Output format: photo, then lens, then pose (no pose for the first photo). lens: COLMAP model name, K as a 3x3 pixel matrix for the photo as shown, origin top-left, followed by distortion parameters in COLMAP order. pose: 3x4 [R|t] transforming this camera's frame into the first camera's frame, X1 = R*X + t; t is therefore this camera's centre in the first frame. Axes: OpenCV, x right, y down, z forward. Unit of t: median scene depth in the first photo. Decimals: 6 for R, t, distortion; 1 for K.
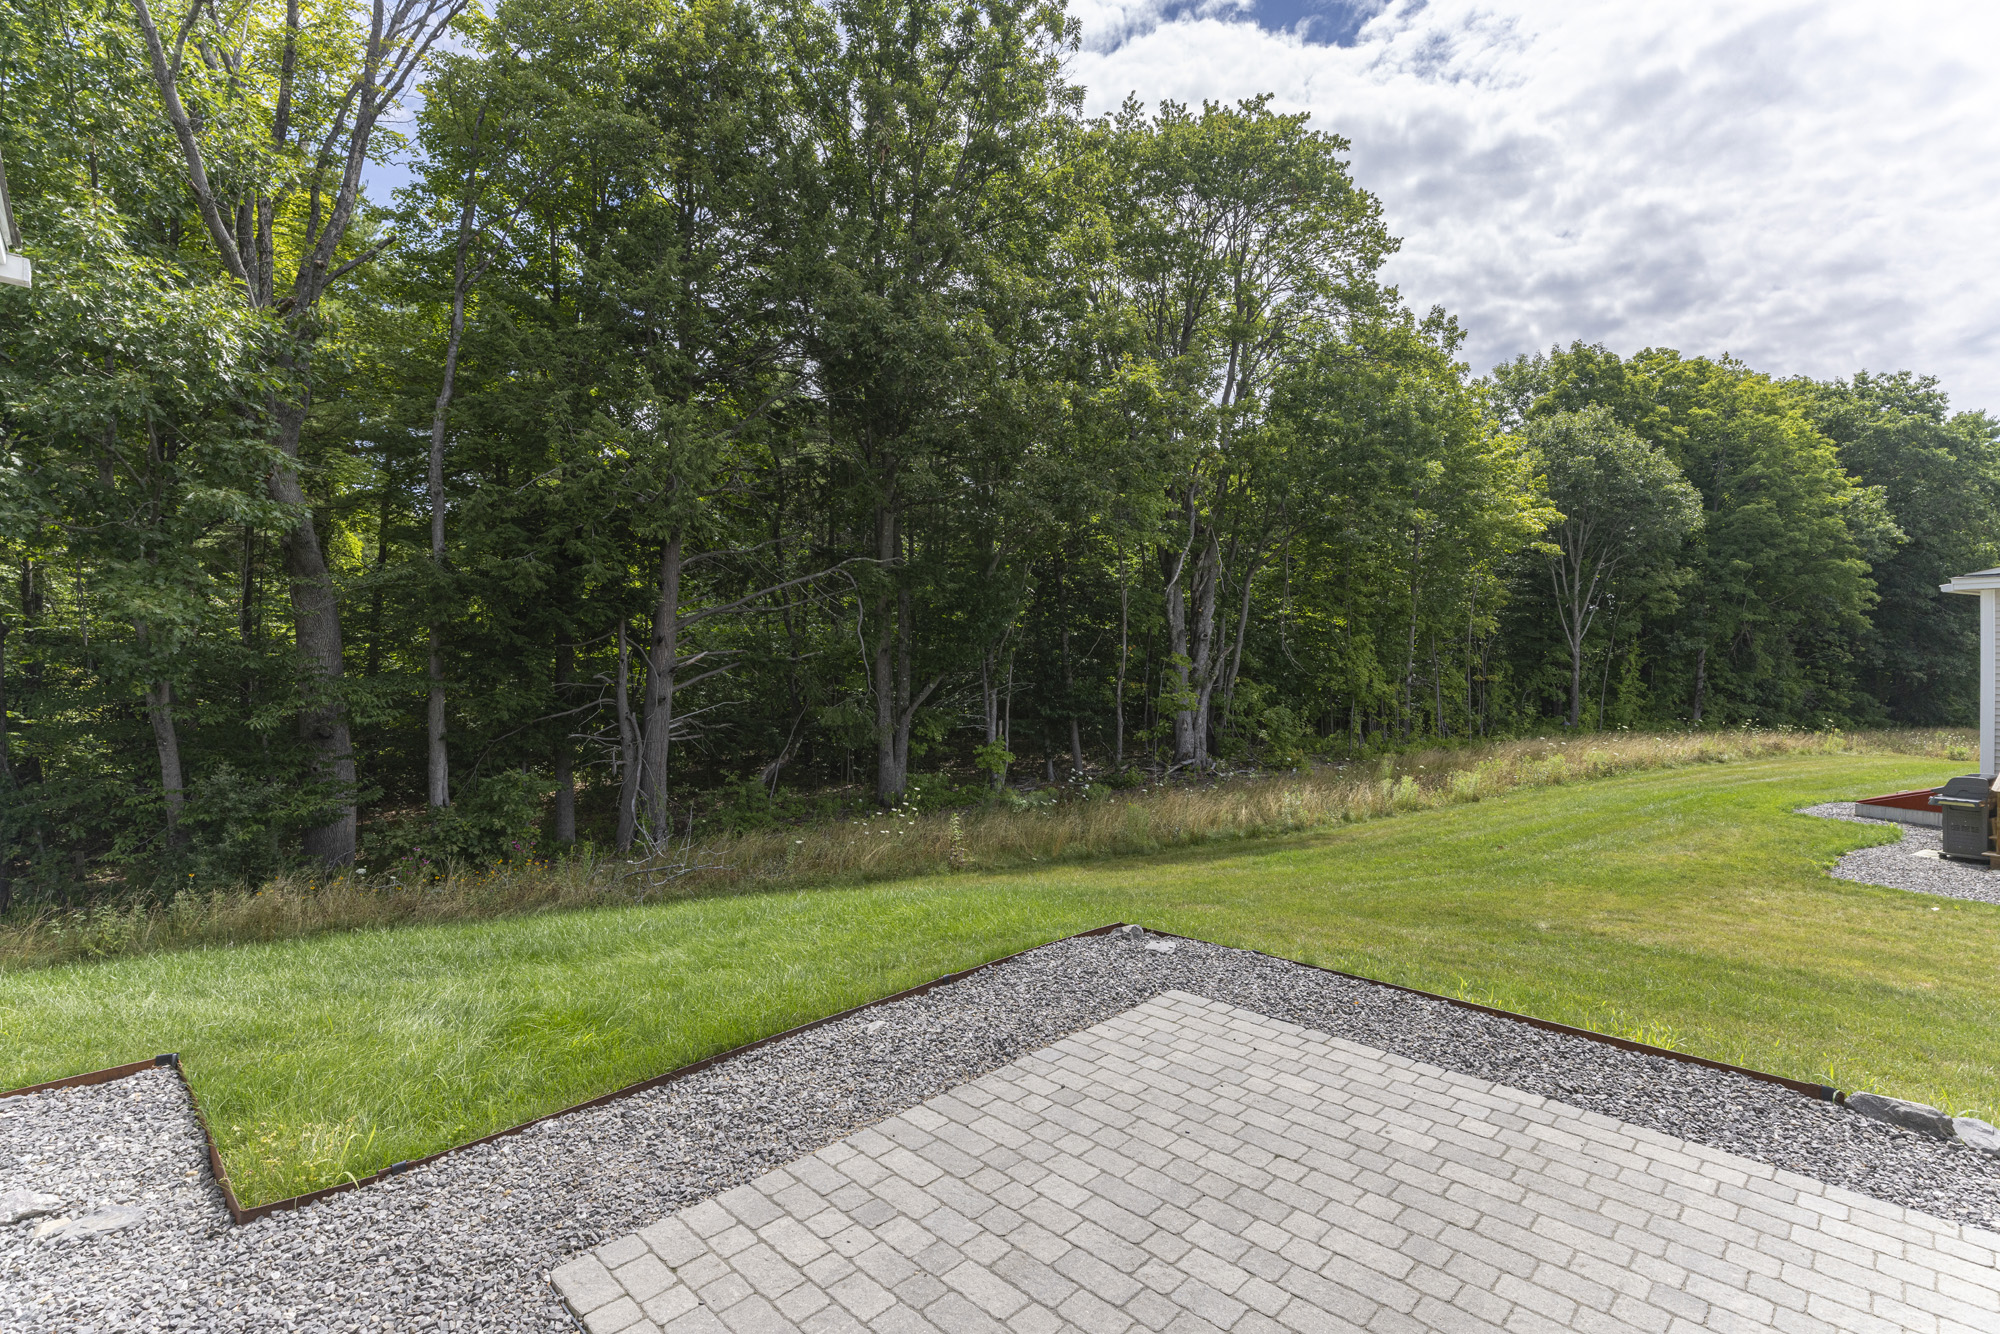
lens RADIAL K [[911.8, 0, 1008.2], [0, 911.8, 670.3], [0, 0, 1]] dist [0.003444, -0.002071]
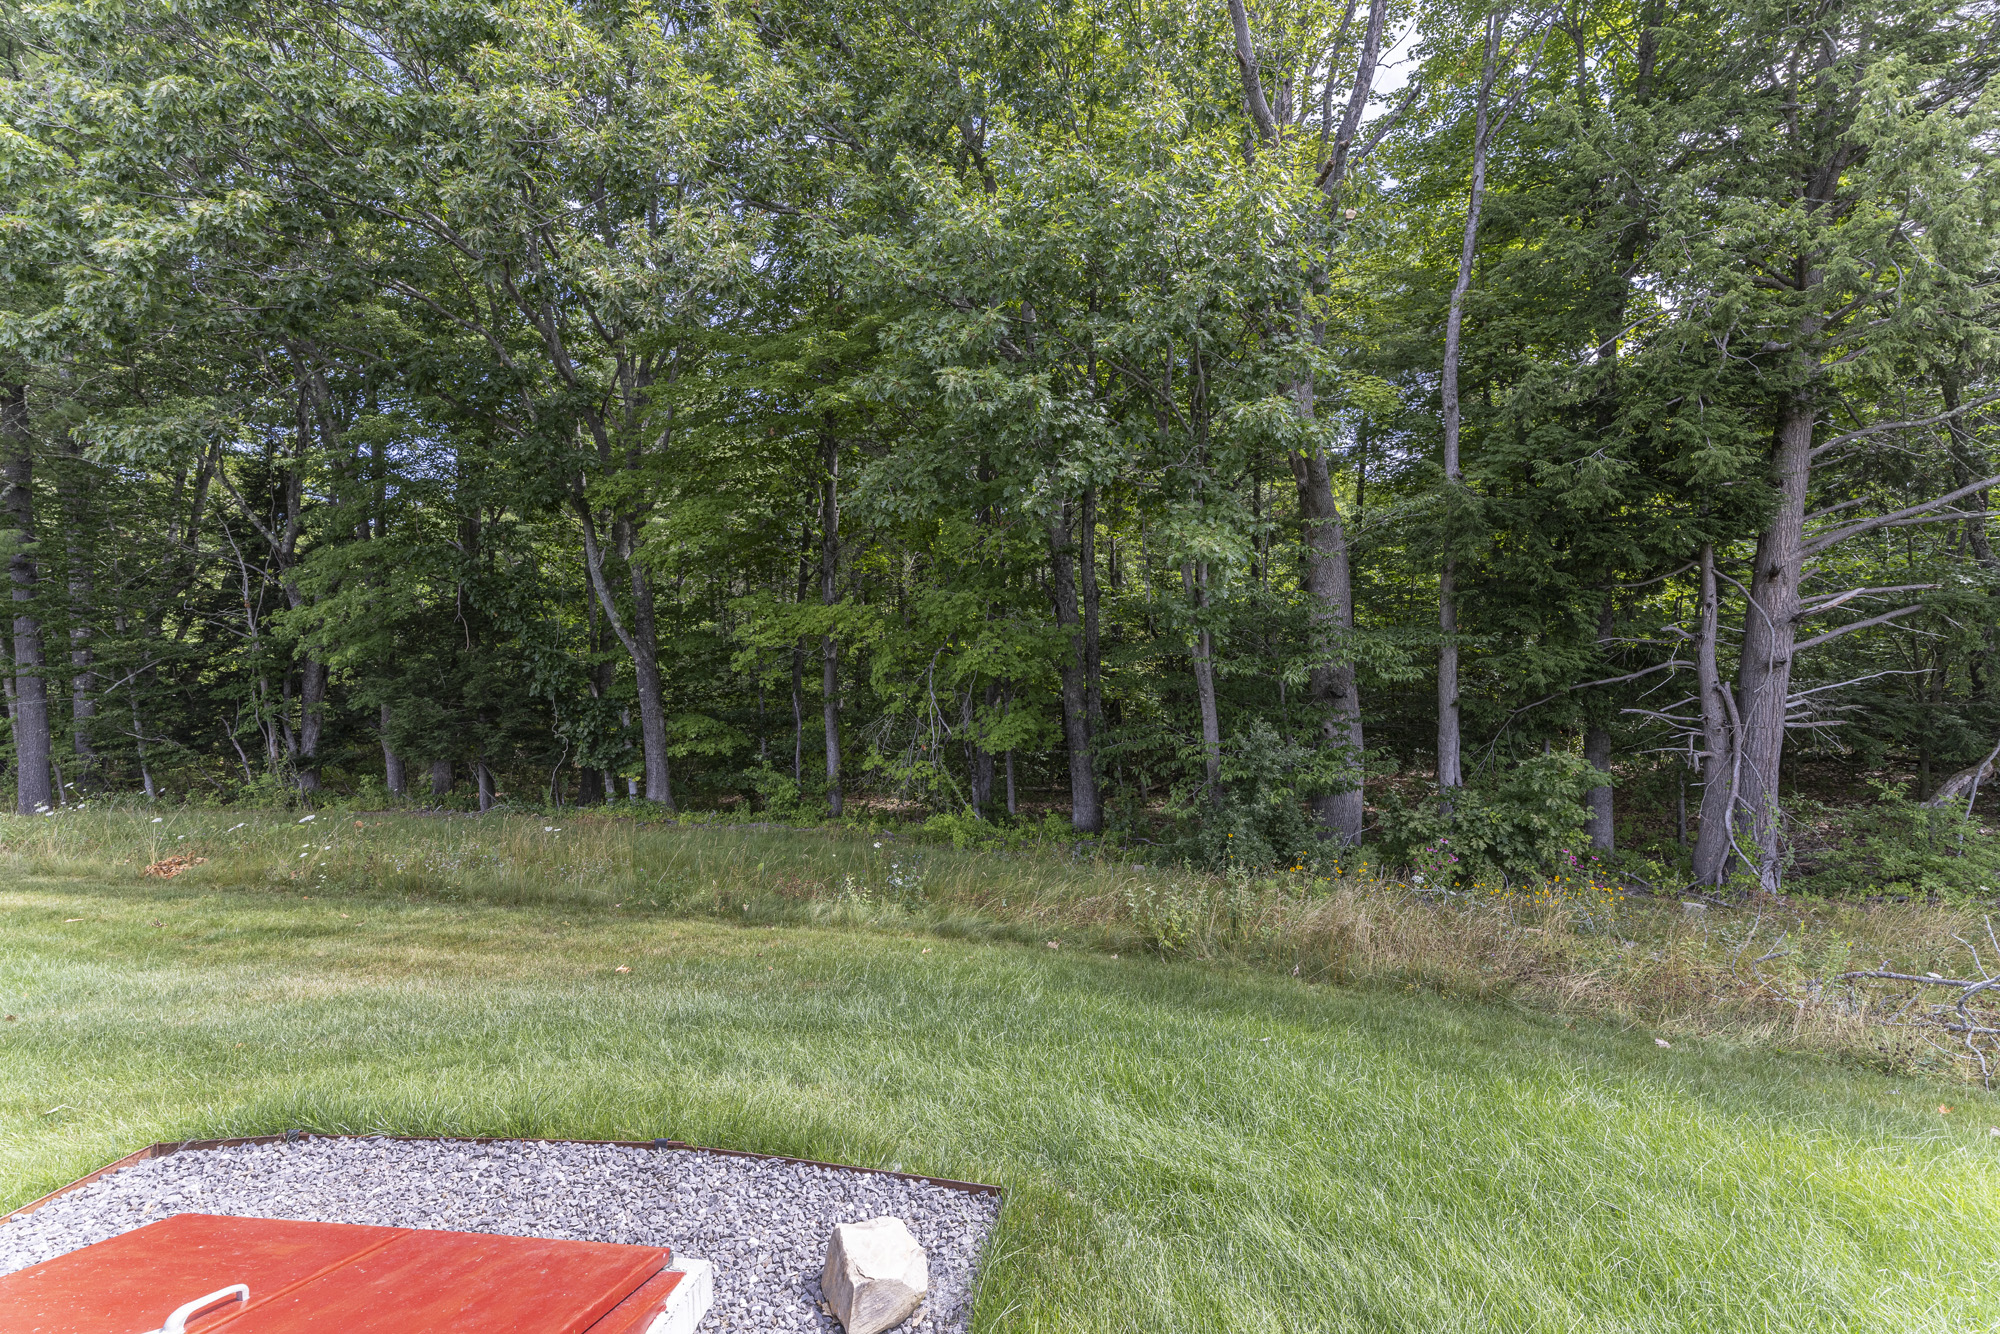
lens RADIAL K [[911.8, 0, 1002.7], [0, 911.8, 674.8], [0, 0, 1]] dist [0.003444, -0.002071]
pose [[0.586888, 0.028557, -0.809164, -0.256246], [0.003341, 0.999284, 0.037690, 0.020070], [0.809661, -0.024823, 0.586372, 0.242721]]
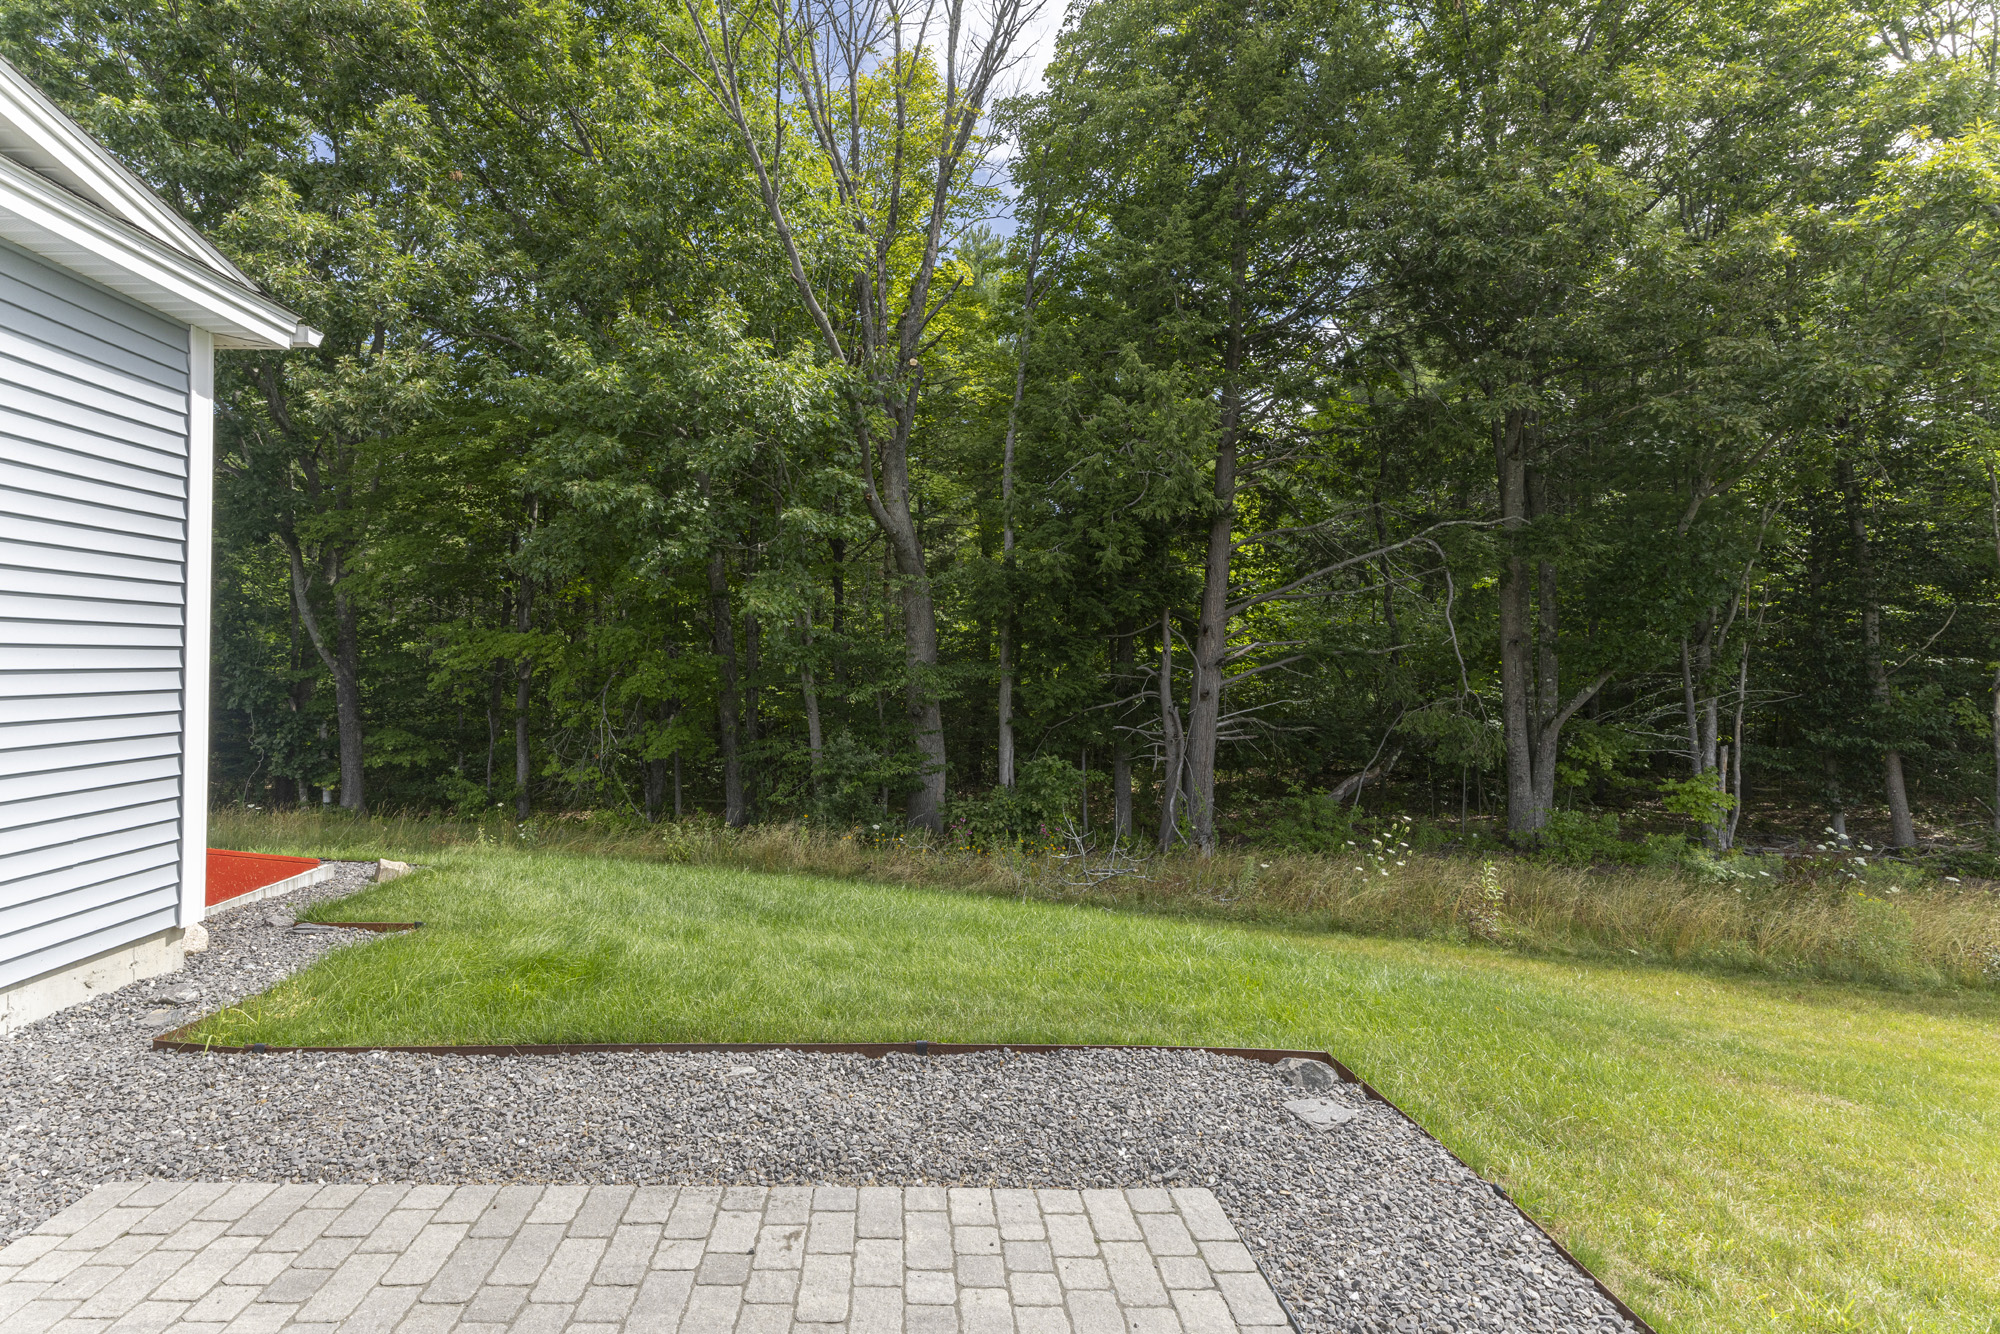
lens RADIAL K [[957.7, 0, 914.7], [0, 957.7, 641.8], [0, 0, 1]] dist [0.010322, -0.004439]
pose [[0.703339, -0.007506, -0.710815, 0.152153], [-0.016555, 0.999500, -0.026935, 0.014951], [0.710662, 0.030712, 0.702863, 0.153591]]
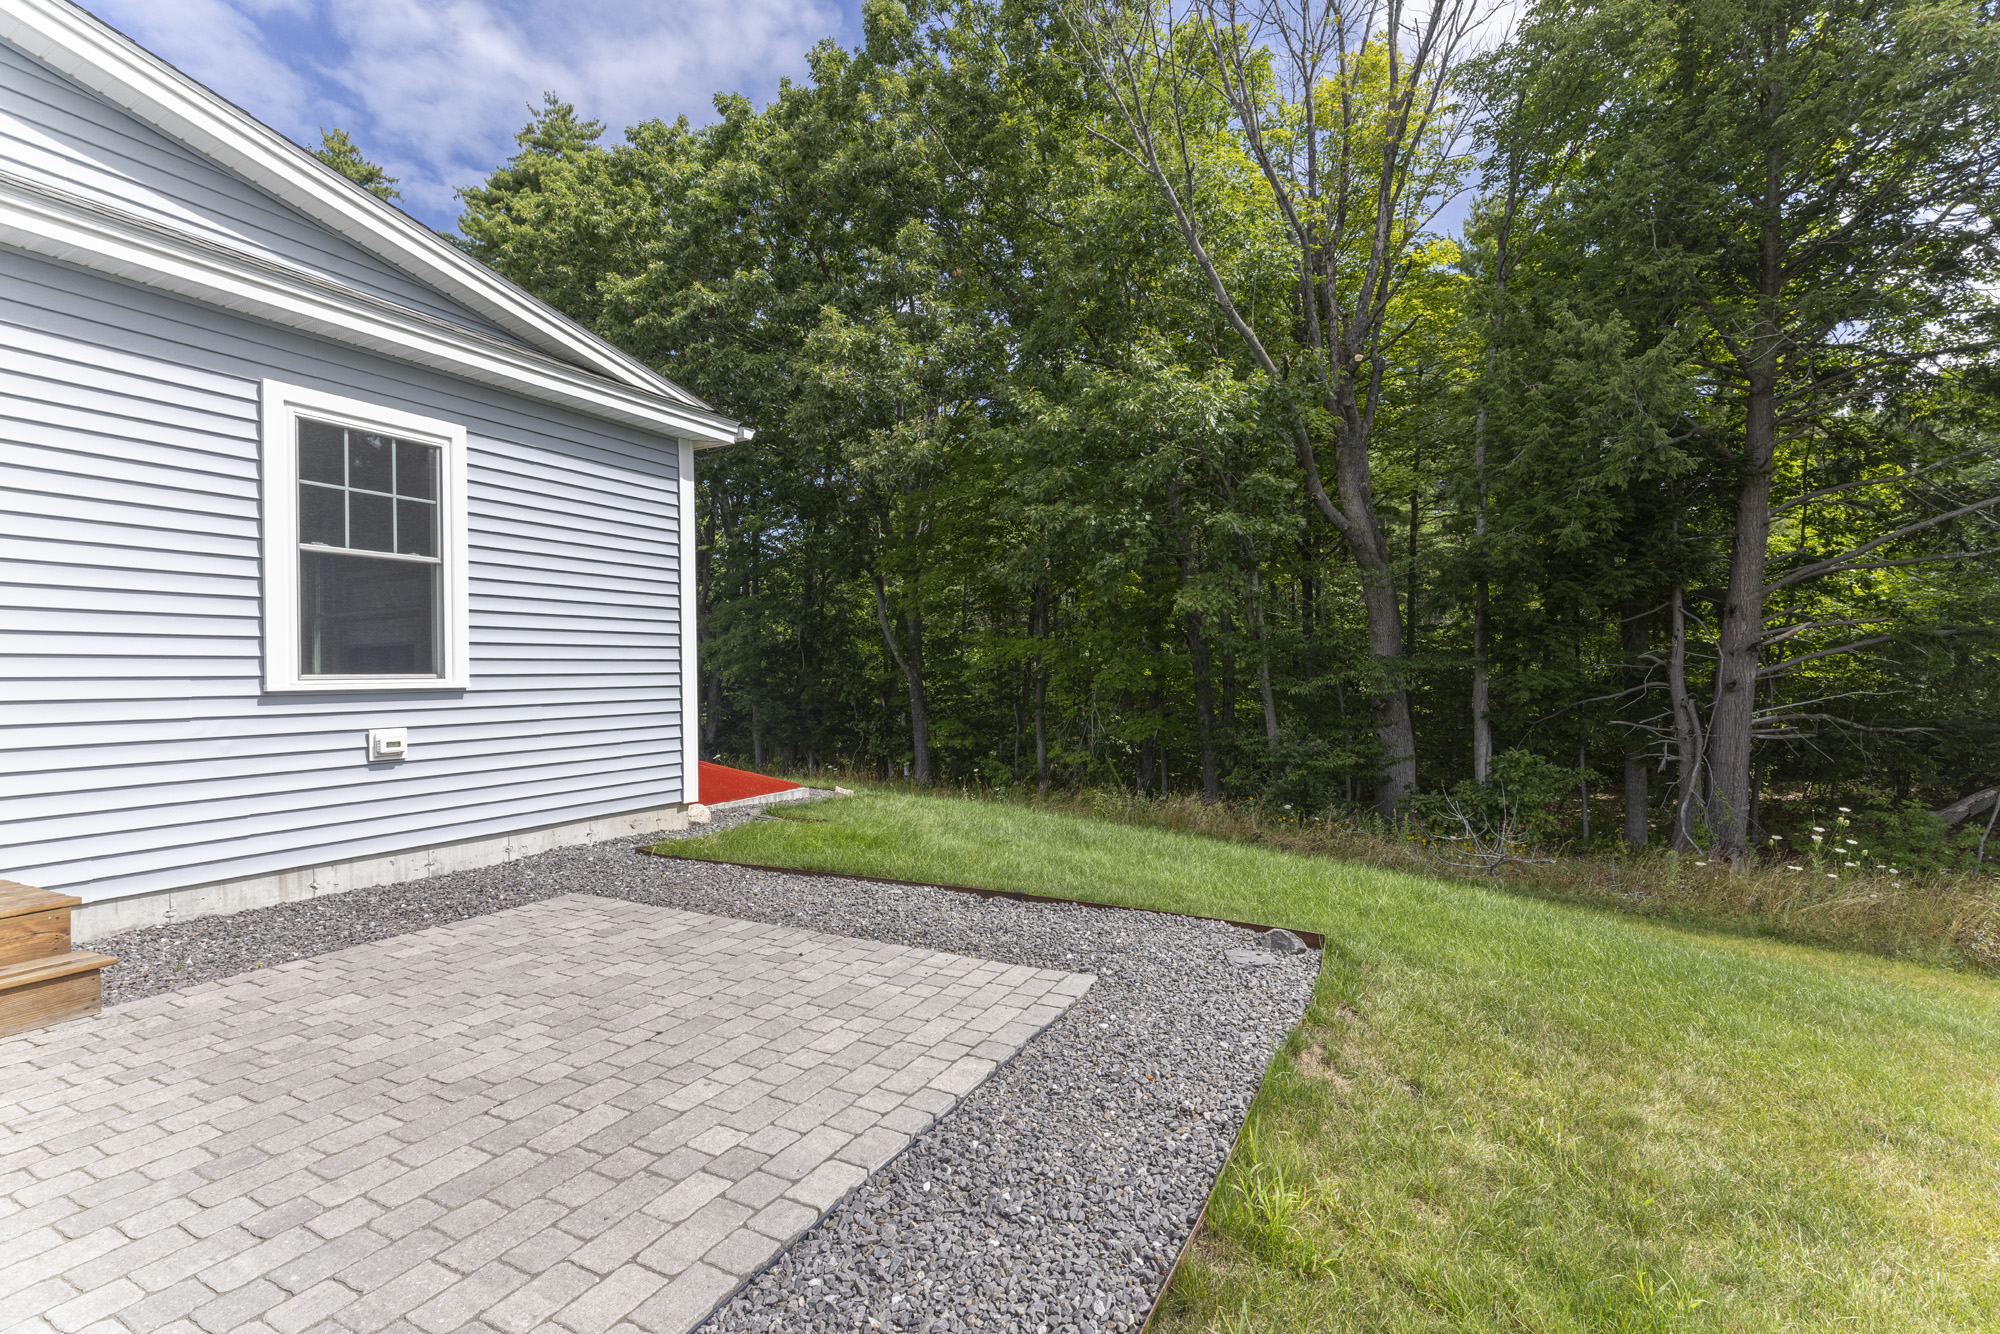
lens RADIAL K [[911.8, 0, 1006.0], [0, 911.8, 670.9], [0, 0, 1]] dist [0.003444, -0.002071]
pose [[0.293428, 0.001518, -0.955980, 0.287928], [-0.002980, 0.999995, 0.000673, 0.031712], [0.955976, 0.002651, 0.293431, 0.231008]]
